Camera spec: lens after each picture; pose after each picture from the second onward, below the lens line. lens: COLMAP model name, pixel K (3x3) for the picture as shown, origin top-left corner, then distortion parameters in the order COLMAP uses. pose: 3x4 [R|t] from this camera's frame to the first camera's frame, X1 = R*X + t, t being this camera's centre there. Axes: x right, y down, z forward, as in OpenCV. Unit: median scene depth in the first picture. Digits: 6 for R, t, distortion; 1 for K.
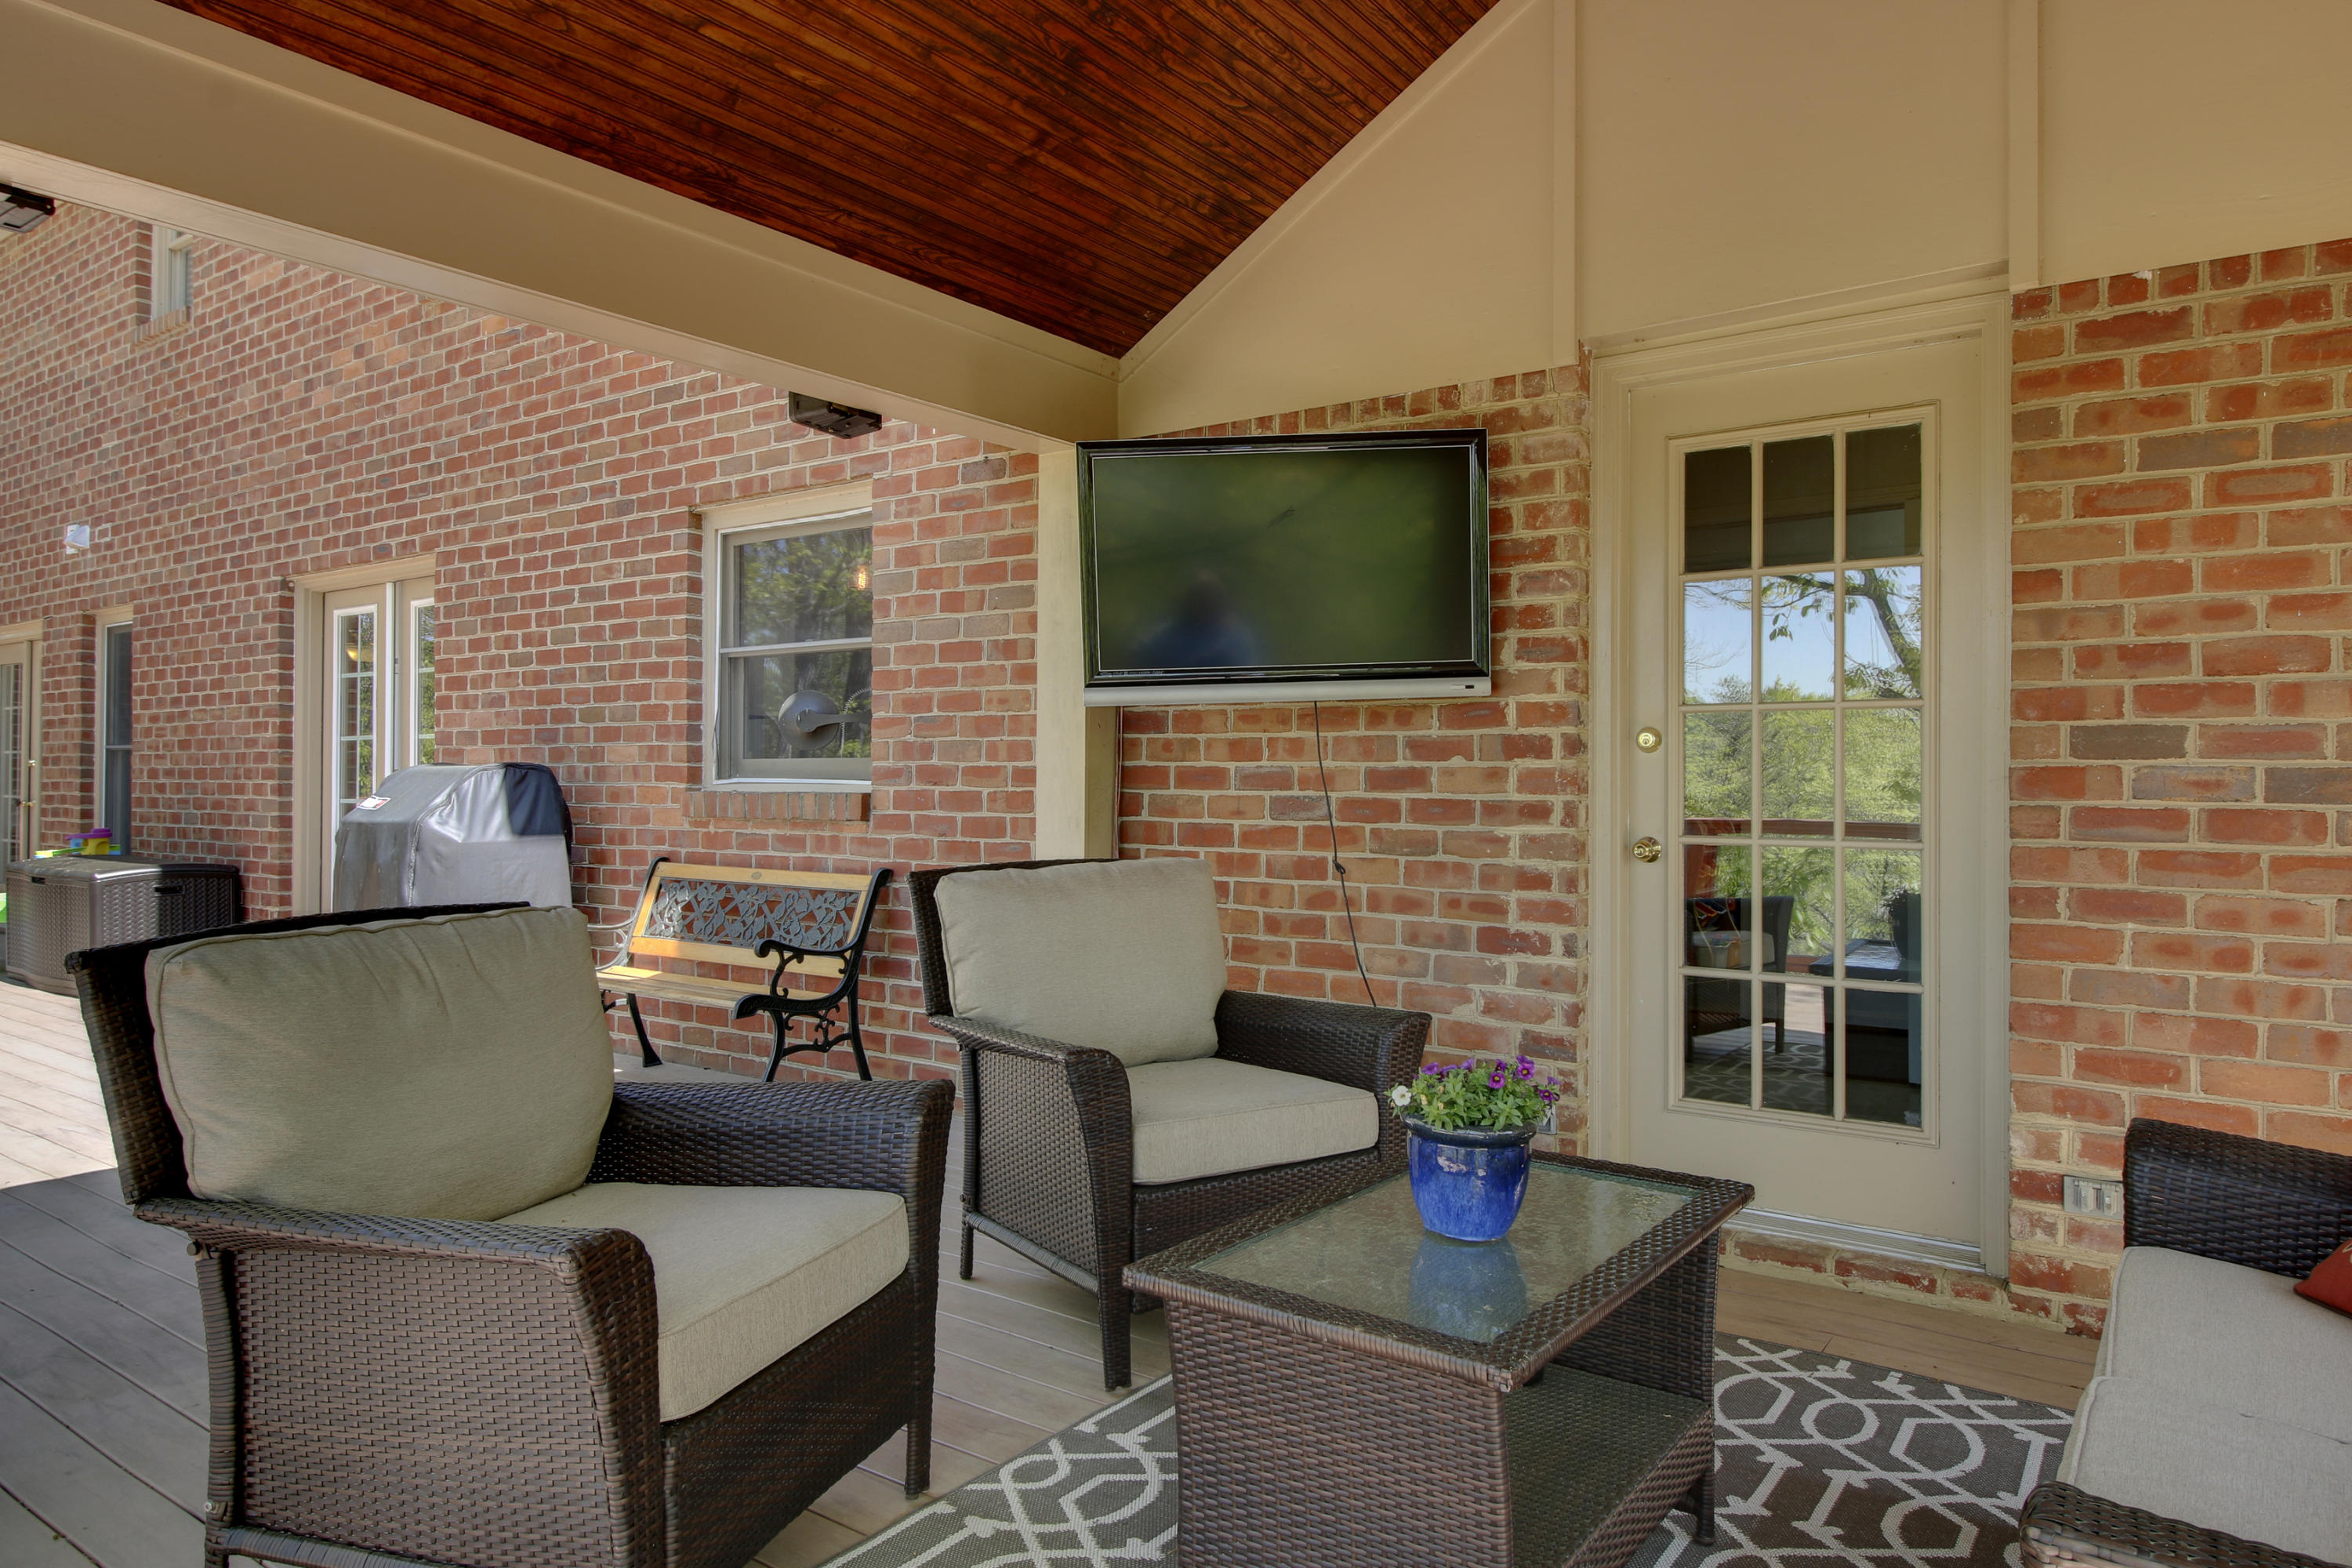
lens RADIAL K [[1465.7, 0, 1179.6], [0, 1465.7, 765.1], [0, 0, 1]] dist [0.002993, -0.005232]
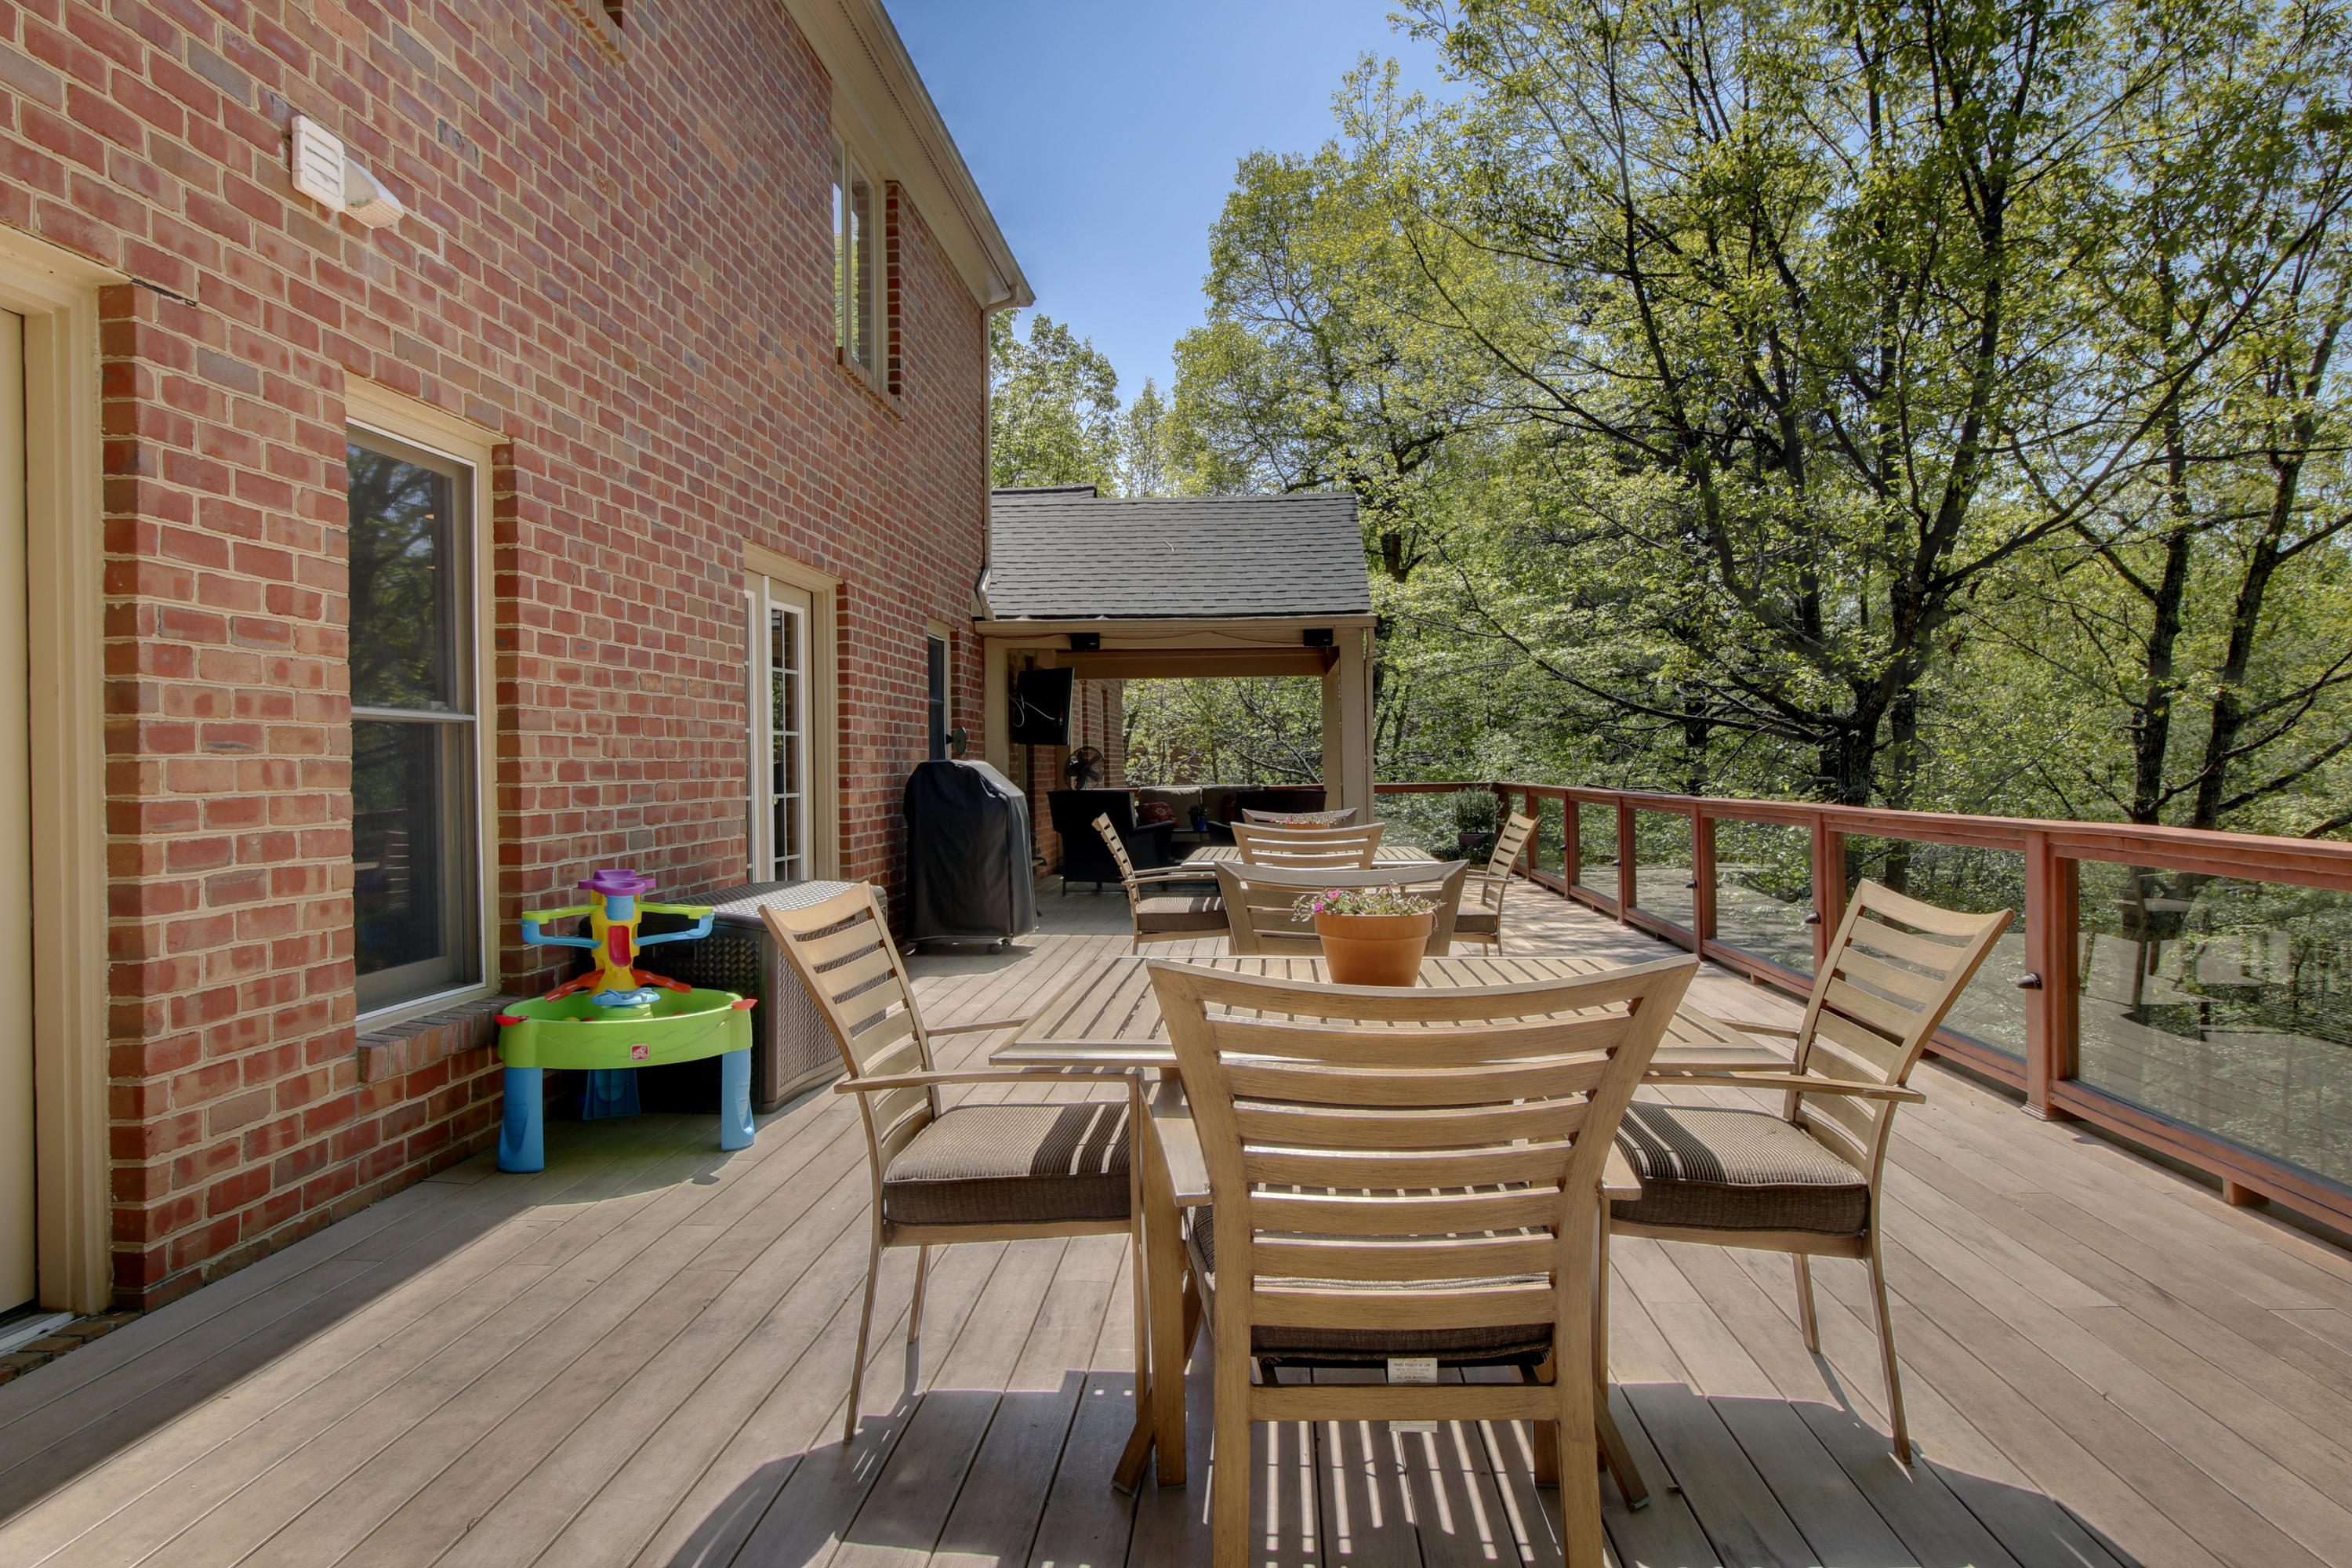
lens RADIAL K [[1465.7, 0, 1177.7], [0, 1465.7, 776.6], [0, 0, 1]] dist [0.002993, -0.005232]
pose [[-0.527857, -0.005085, 0.849318, -1.373952], [0.000315, 0.999981, 0.006183, 0.004618], [-0.849333, 0.003531, -0.527845, 1.158164]]
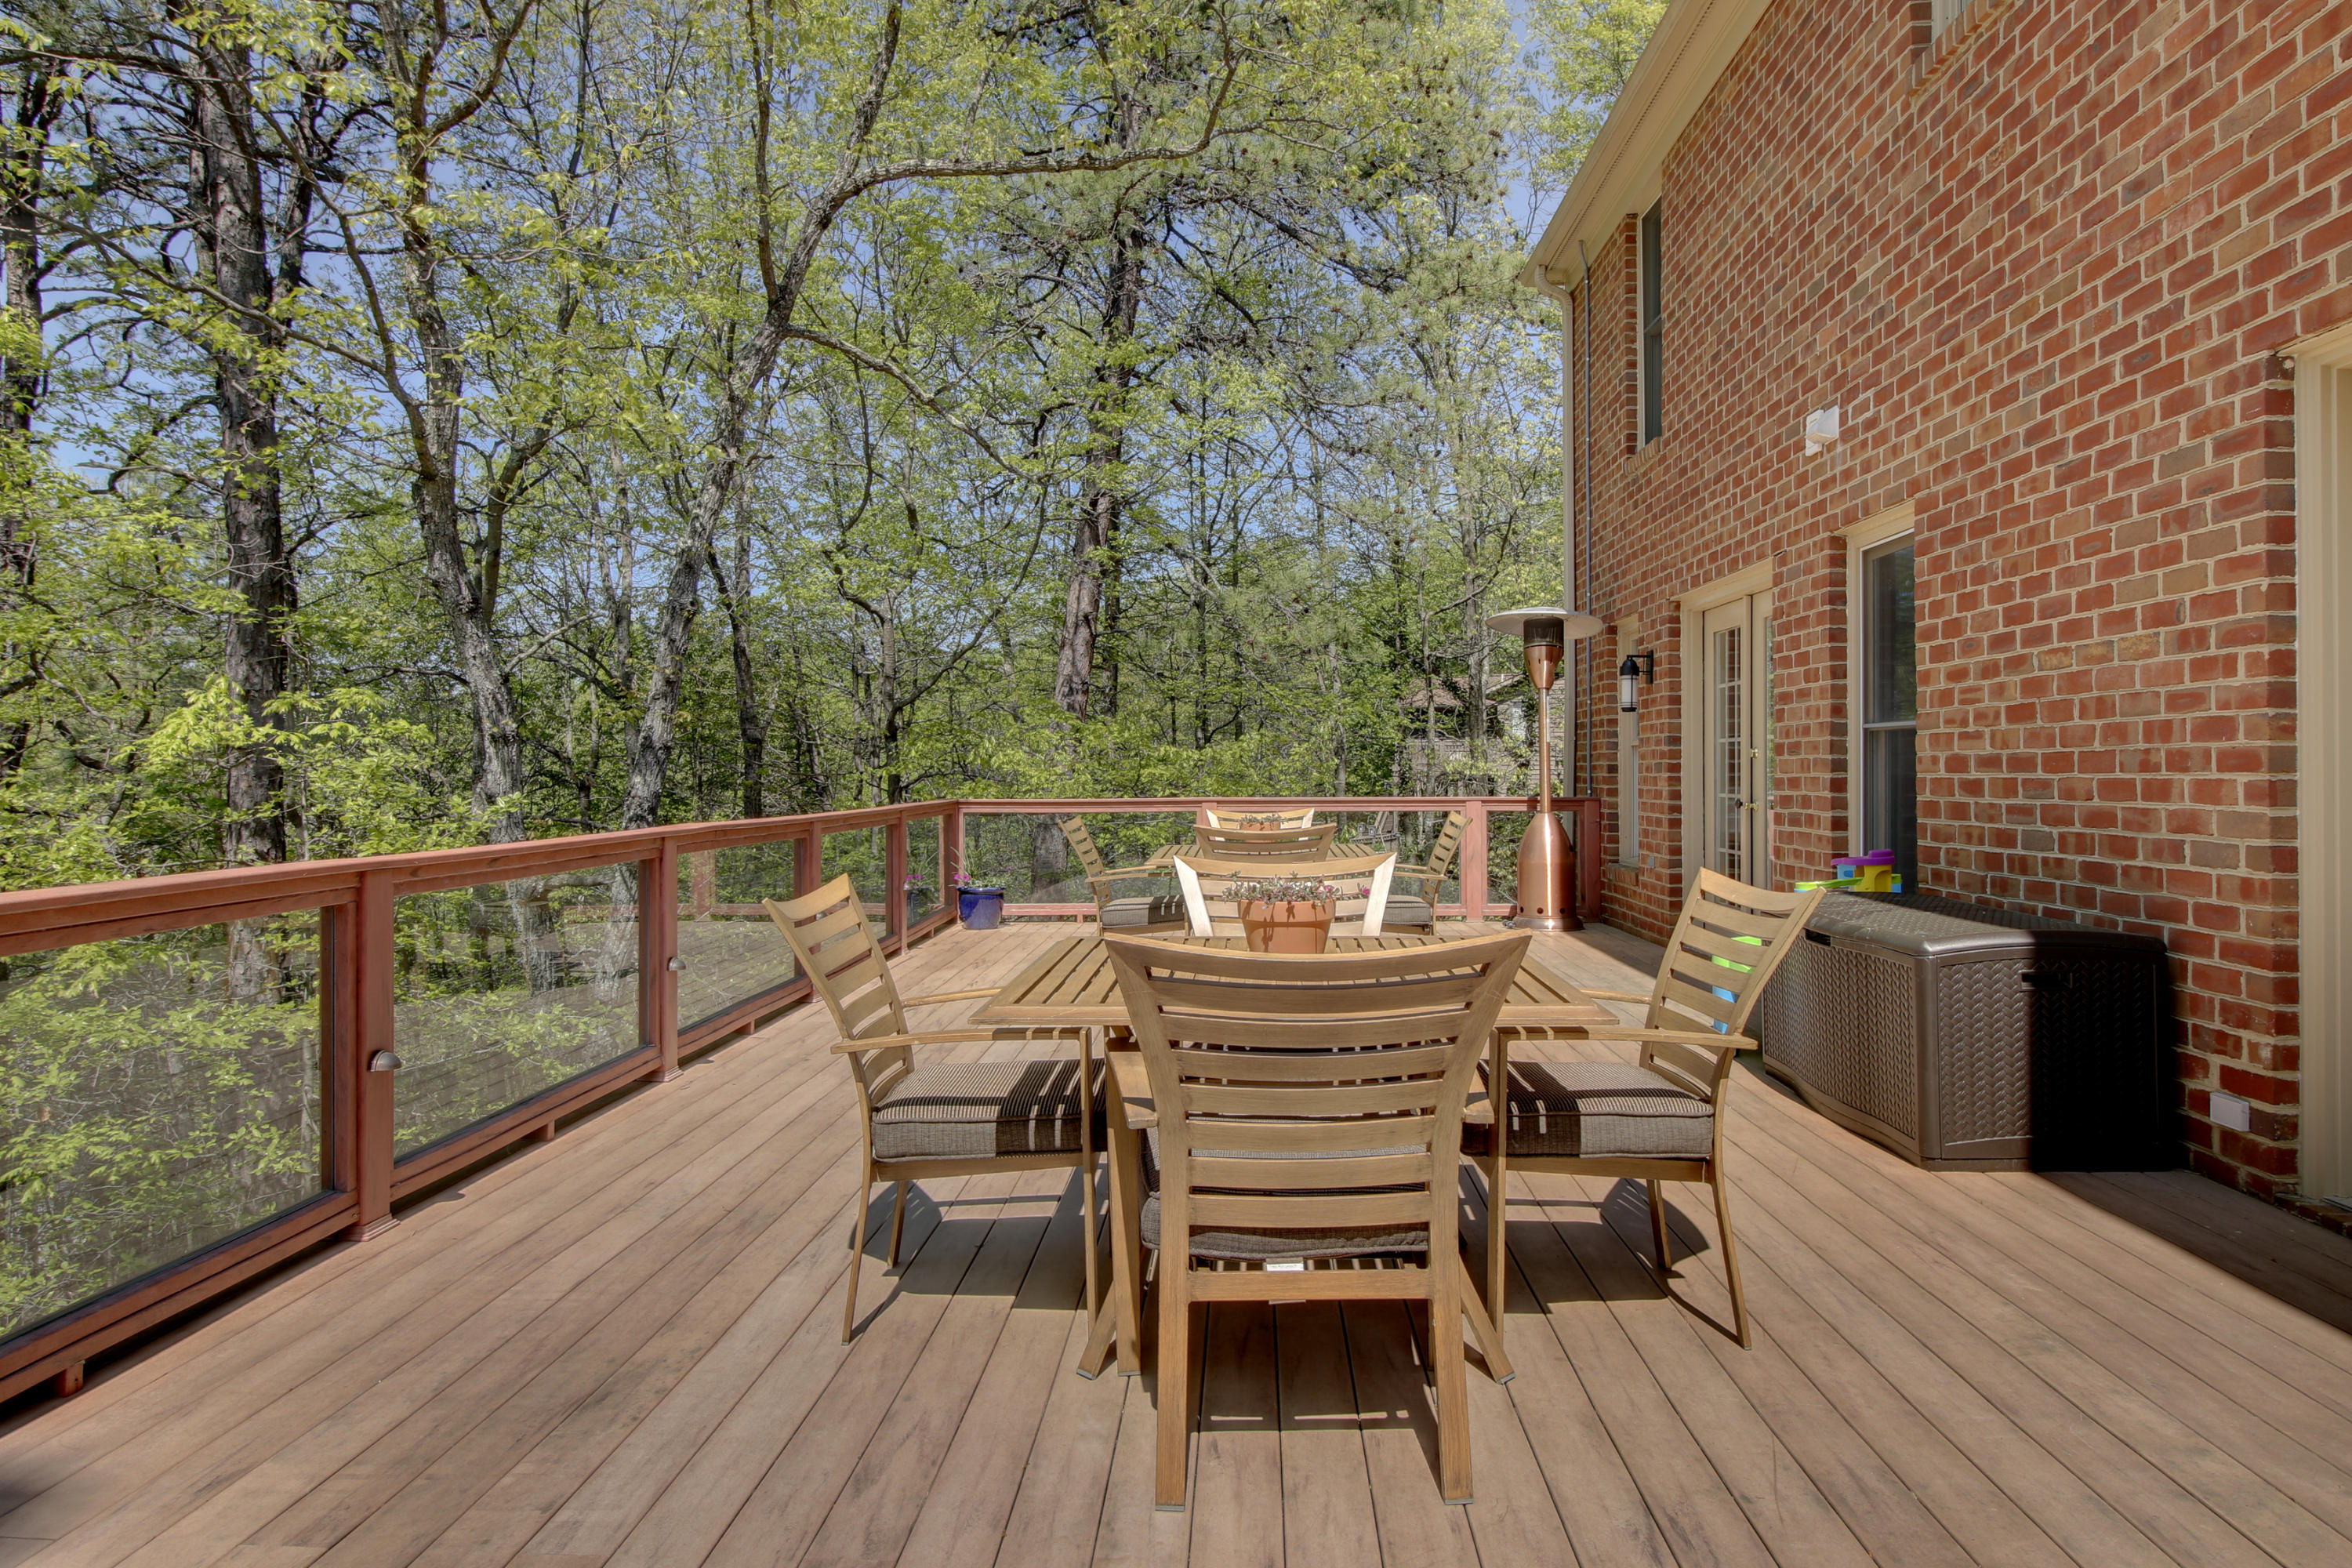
lens RADIAL K [[1465.7, 0, 1180.0], [0, 1465.7, 774.7], [0, 0, 1]] dist [0.002993, -0.005232]
pose [[0.546701, -0.005330, -0.837311, -0.381658], [0.014806, 0.999885, 0.003302, 0.003699], [0.837197, -0.014202, 0.546717, 0.409649]]
